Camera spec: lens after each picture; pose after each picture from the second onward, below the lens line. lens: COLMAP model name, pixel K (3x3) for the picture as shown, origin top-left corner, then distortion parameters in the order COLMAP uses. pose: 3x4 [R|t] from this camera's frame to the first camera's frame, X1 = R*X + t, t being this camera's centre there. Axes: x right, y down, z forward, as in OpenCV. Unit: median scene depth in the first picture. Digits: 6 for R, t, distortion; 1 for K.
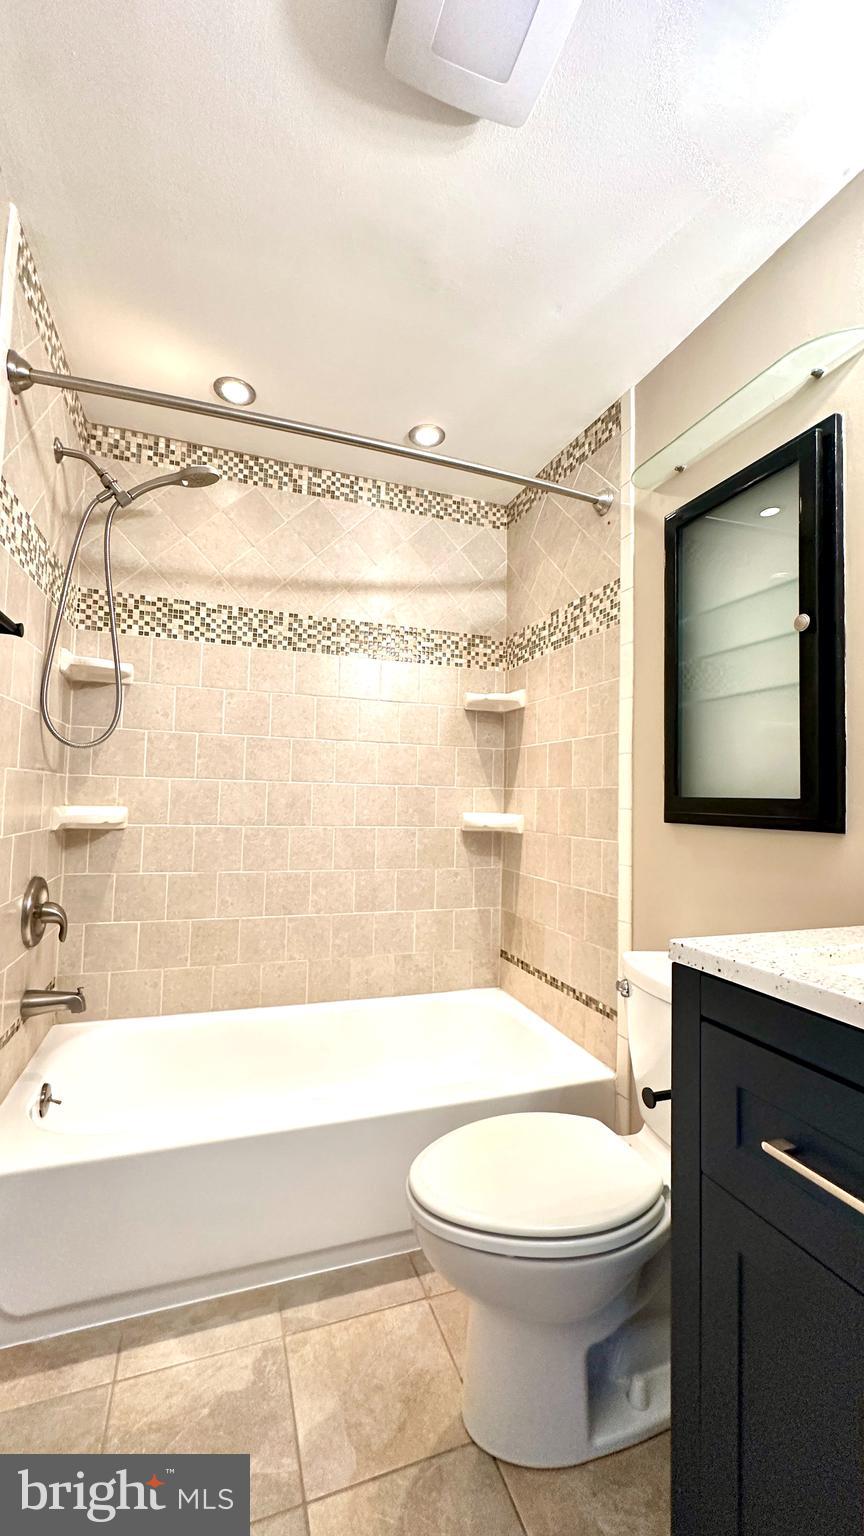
lens RADIAL K [[611.8, 0, 432.0], [0, 611.8, 768.0], [0, 0, 1]] dist [-0.002021, 0.000041]
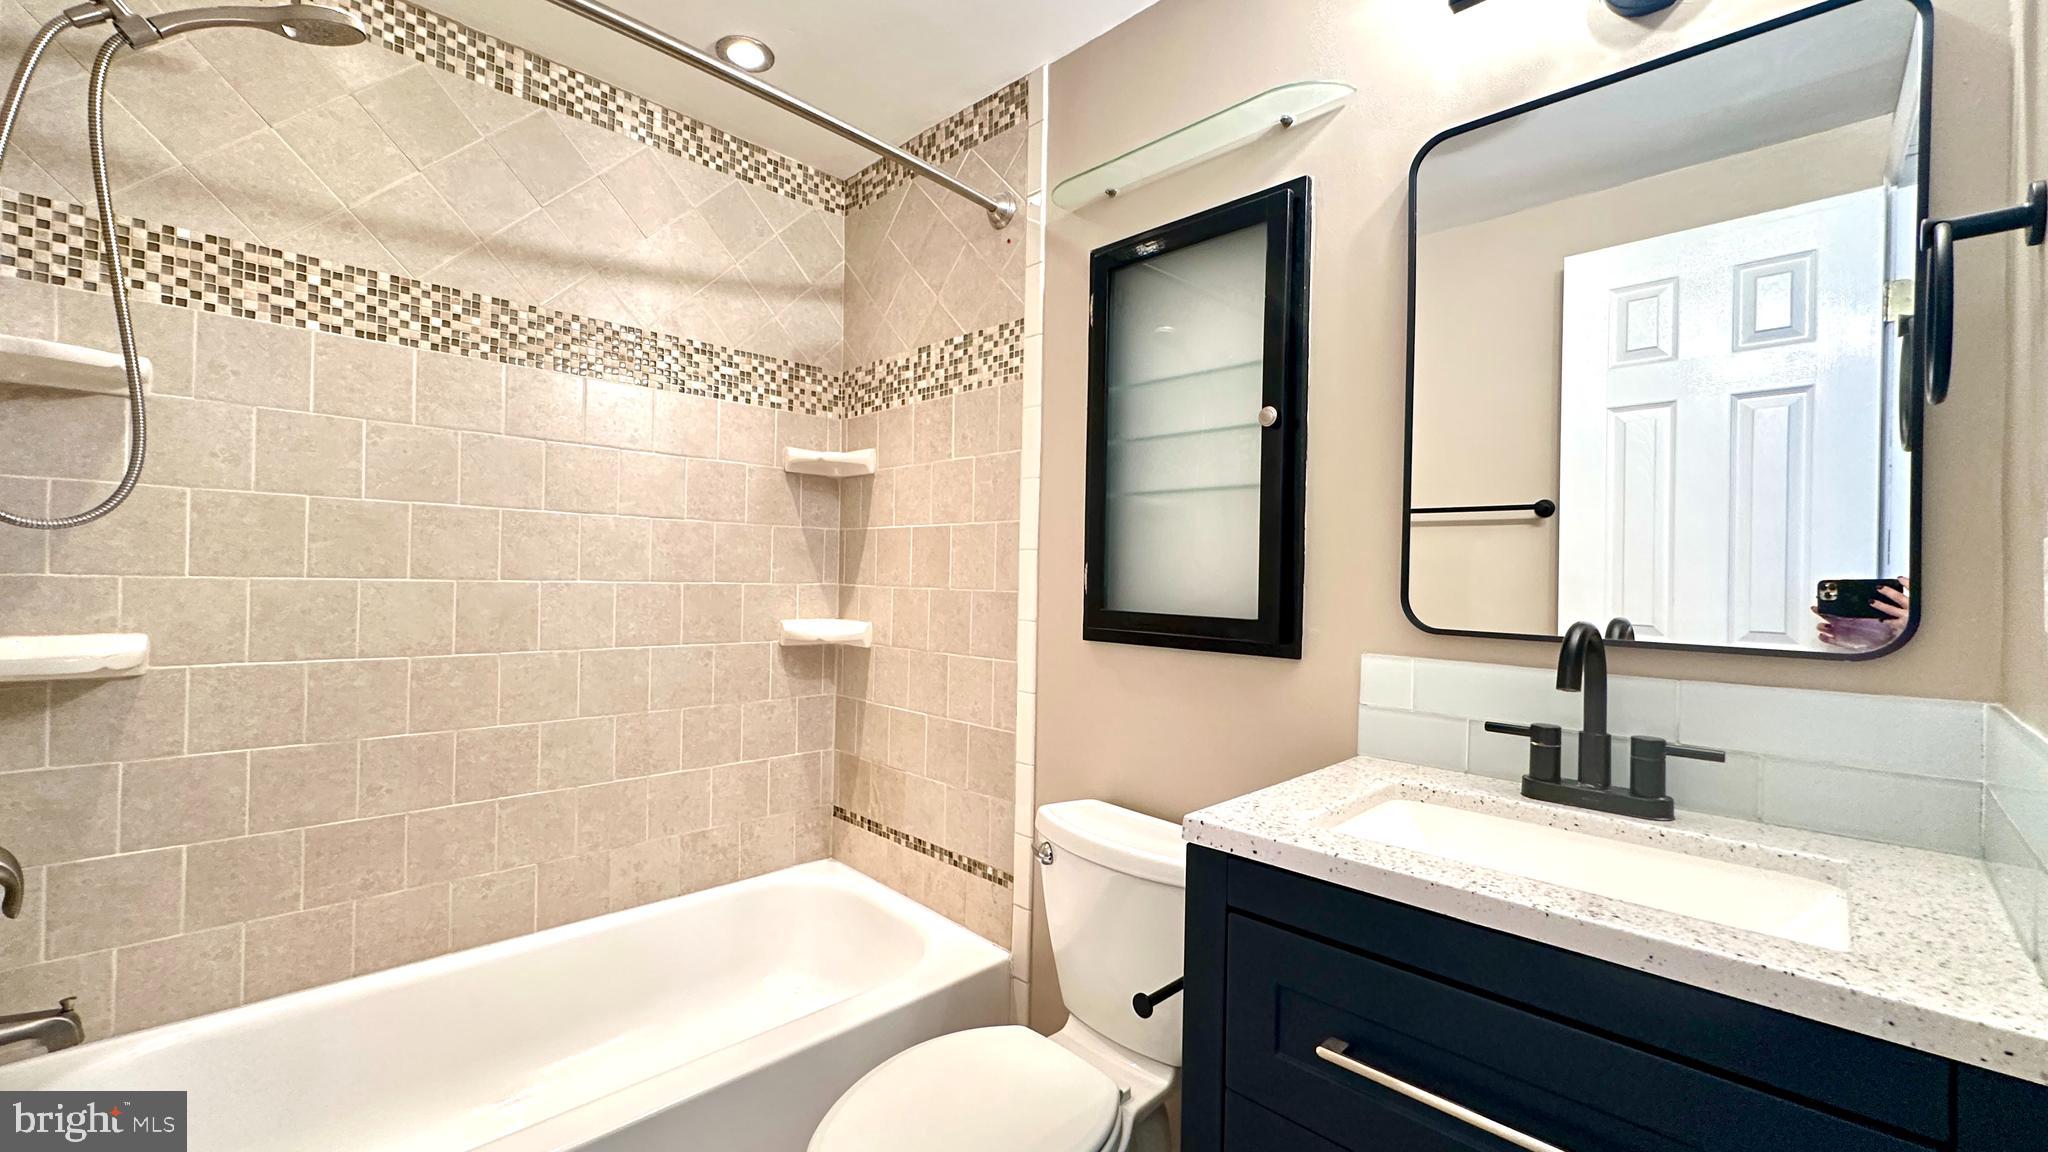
lens RADIAL K [[815.8, 0, 1024.0], [0, 815.8, 576.0], [0, 0, 1]] dist [-0.002021, 0.000041]
pose [[0.906165, -0.003114, 0.422914, -0.101892], [-0.021138, 0.998390, 0.052643, -0.035135], [-0.422397, -0.056643, 0.904639, 0.049328]]
